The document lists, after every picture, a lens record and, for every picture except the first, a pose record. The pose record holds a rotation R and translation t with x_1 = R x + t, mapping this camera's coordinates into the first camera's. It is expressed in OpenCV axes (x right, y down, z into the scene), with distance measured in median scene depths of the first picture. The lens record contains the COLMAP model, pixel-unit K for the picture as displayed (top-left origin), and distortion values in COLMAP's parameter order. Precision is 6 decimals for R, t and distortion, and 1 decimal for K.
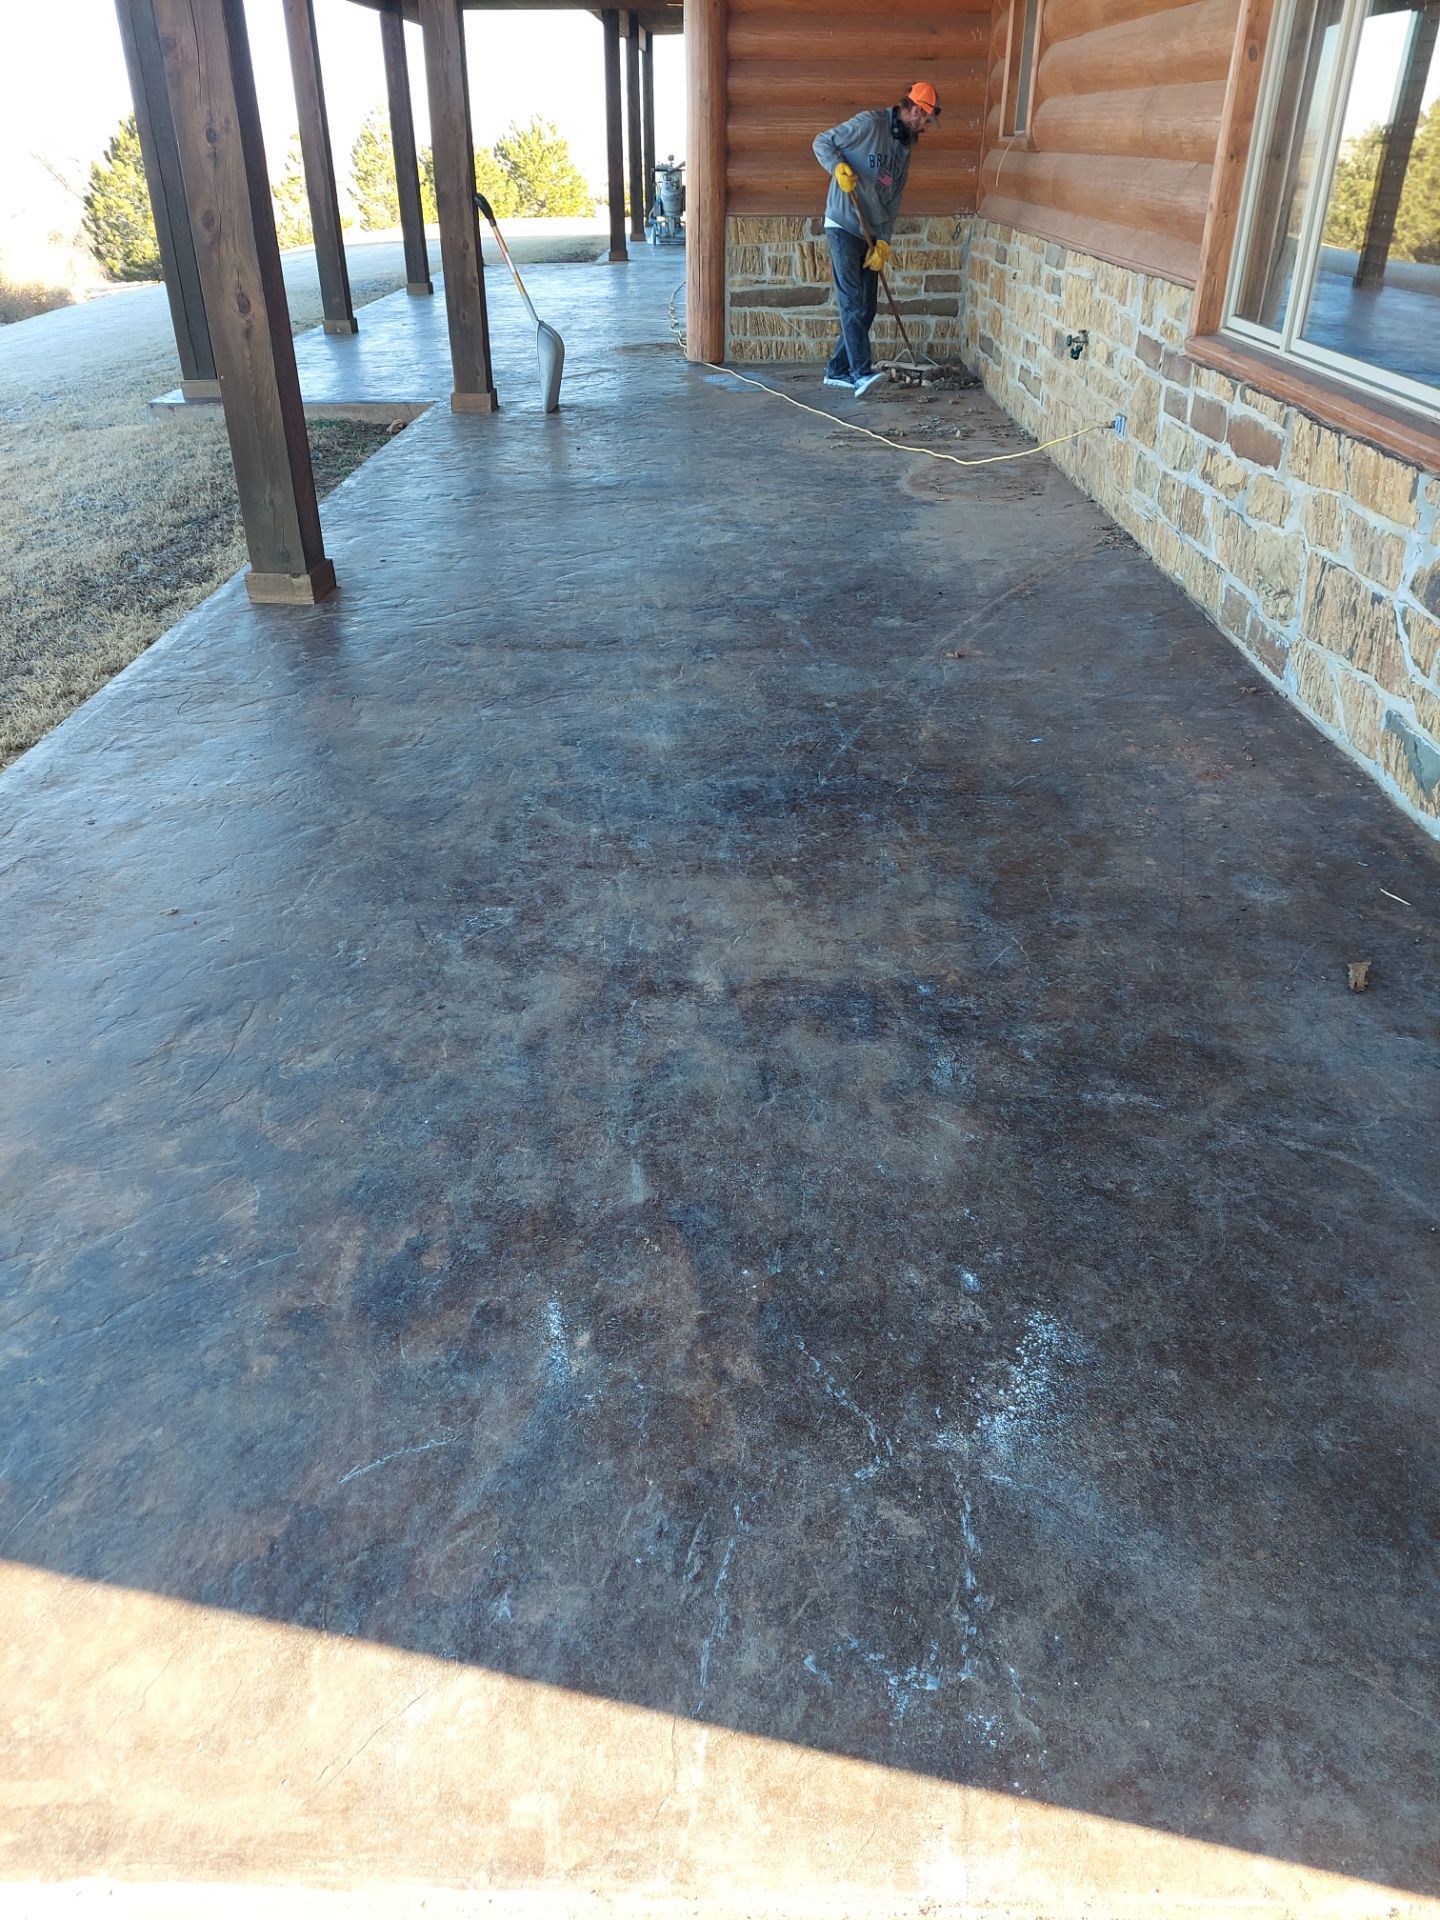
lens RADIAL K [[1390.1, 0, 718.9], [0, 1390.1, 964.5], [0, 0, 1]] dist [0.078606, -0.043766]
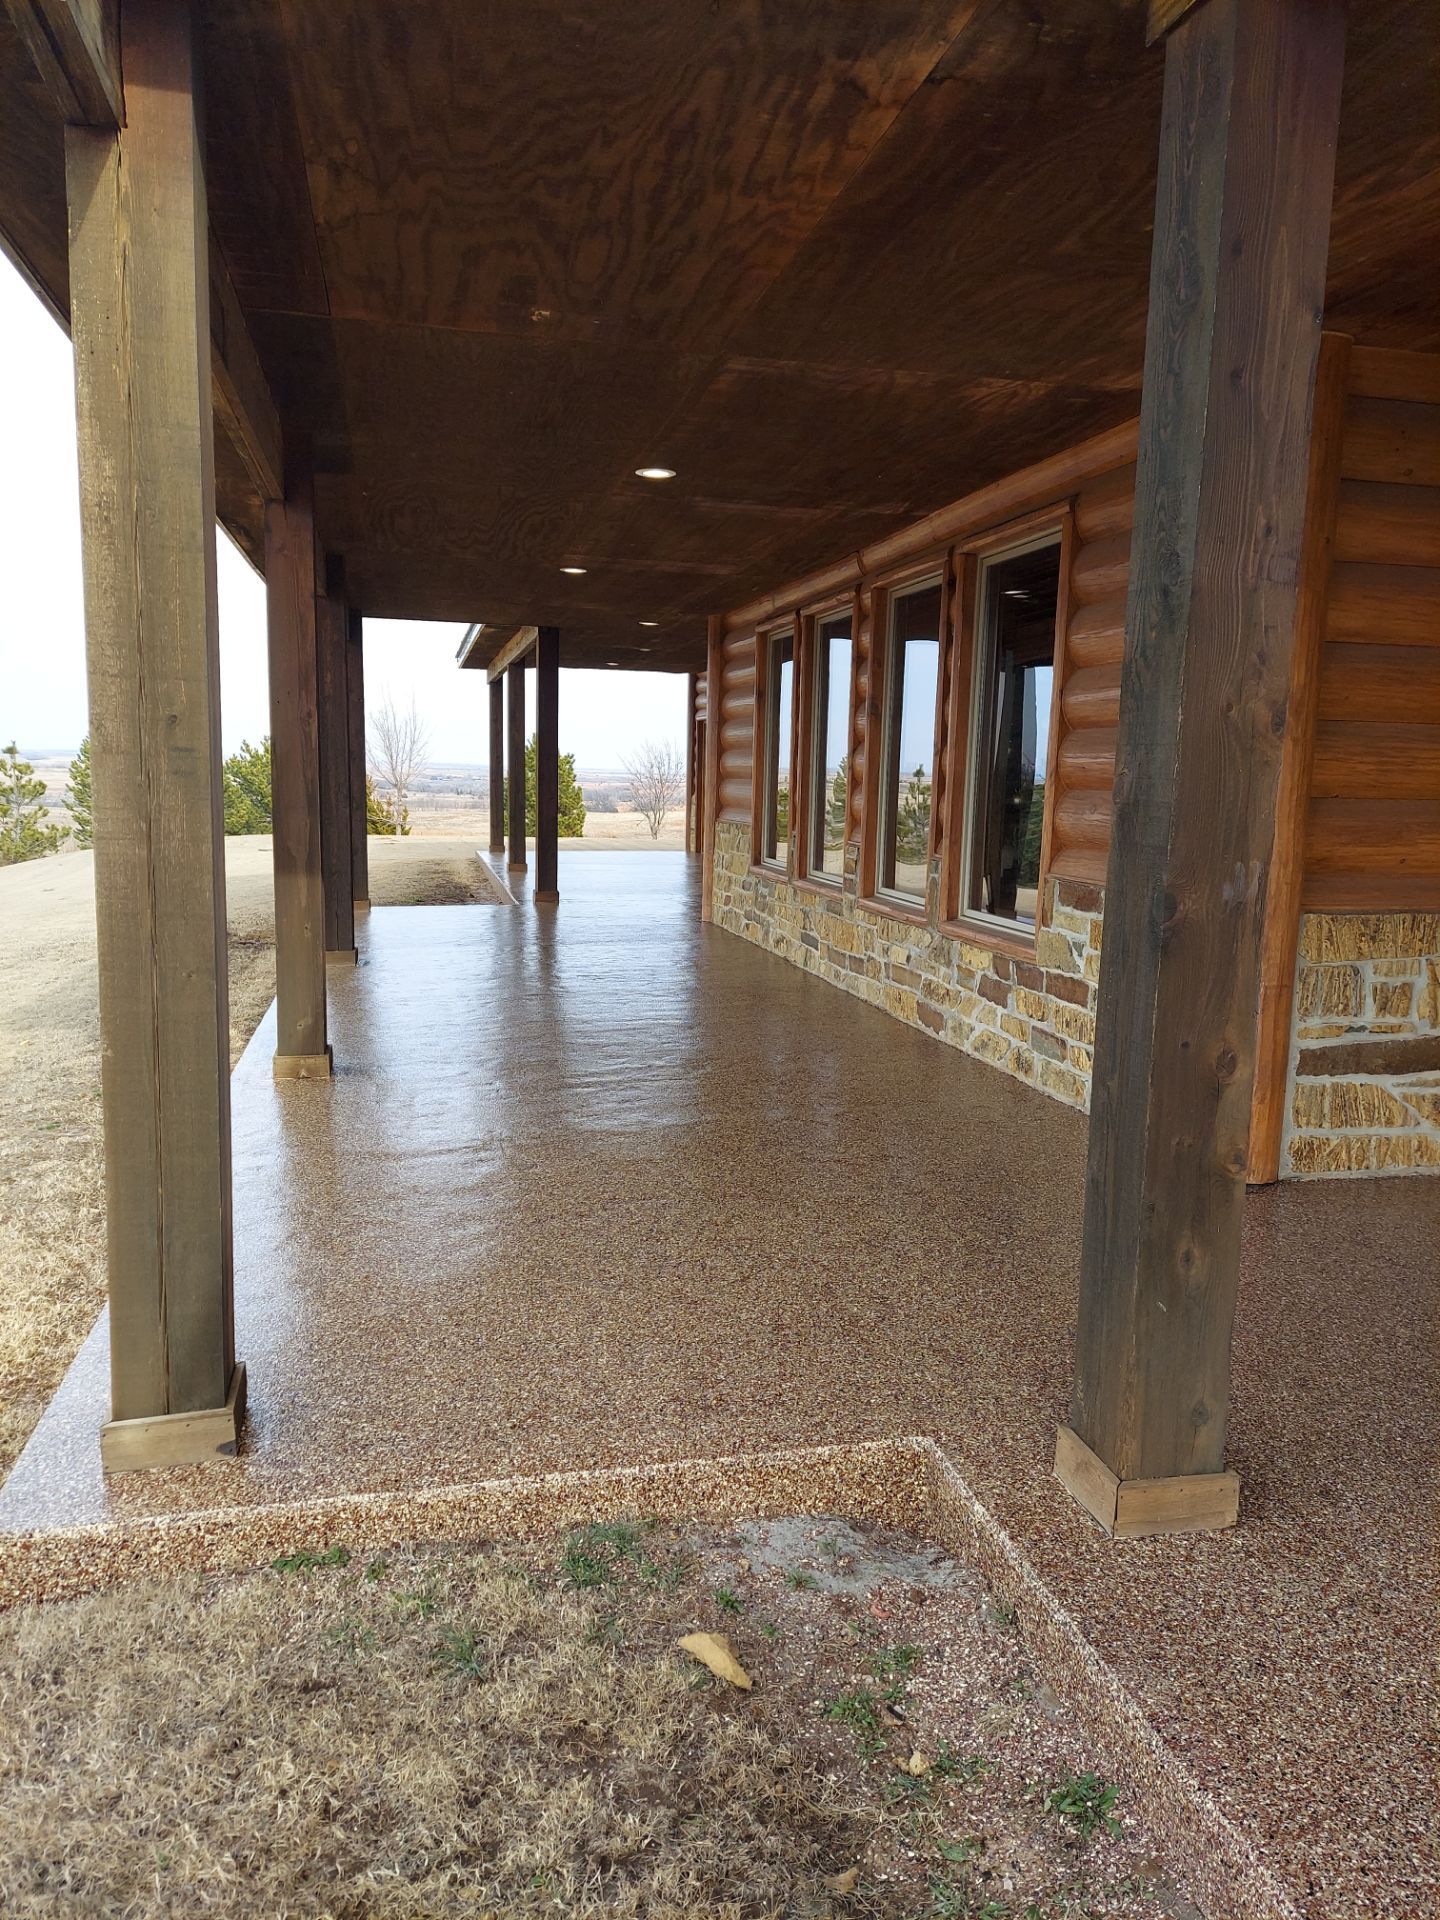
lens RADIAL K [[1390.1, 0, 718.2], [0, 1390.1, 961.4], [0, 0, 1]] dist [0.078606, -0.043766]
pose [[0.970637, -0.005944, 0.240476, -0.539766], [0.097209, 0.924122, -0.369526, -0.630439], [-0.220032, 0.382052, 0.897565, 1.099522]]
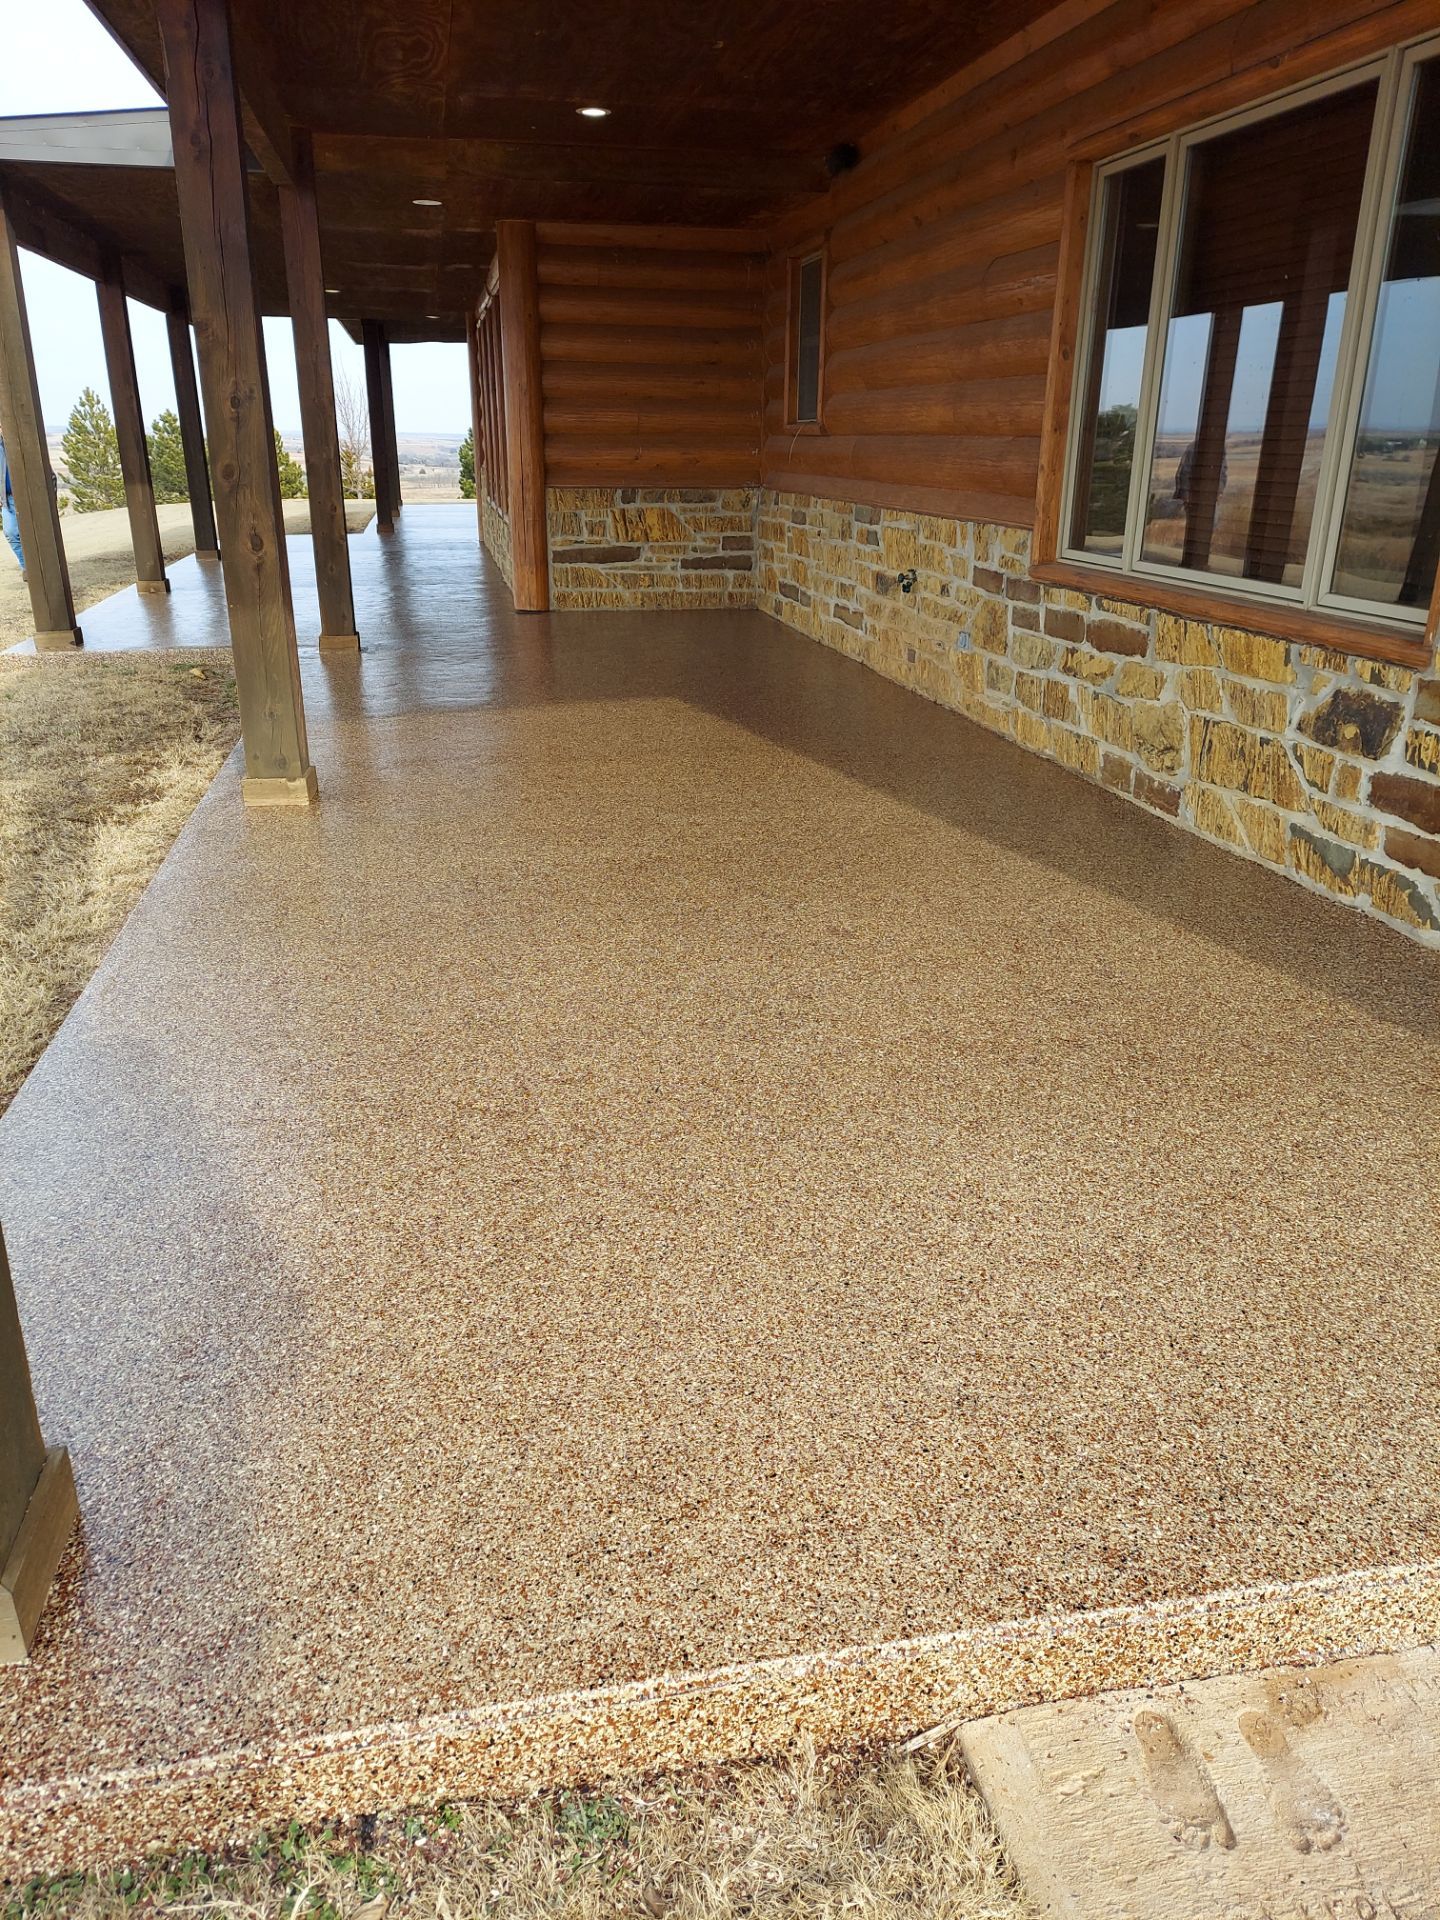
lens RADIAL K [[1390.1, 0, 712.3], [0, 1390.1, 992.2], [0, 0, 1]] dist [0.078606, -0.043766]
pose [[0.977878, -0.071180, 0.196693, -0.201473], [0.100319, 0.984713, -0.142393, 0.066478], [-0.183551, 0.158975, 0.970070, -0.072607]]
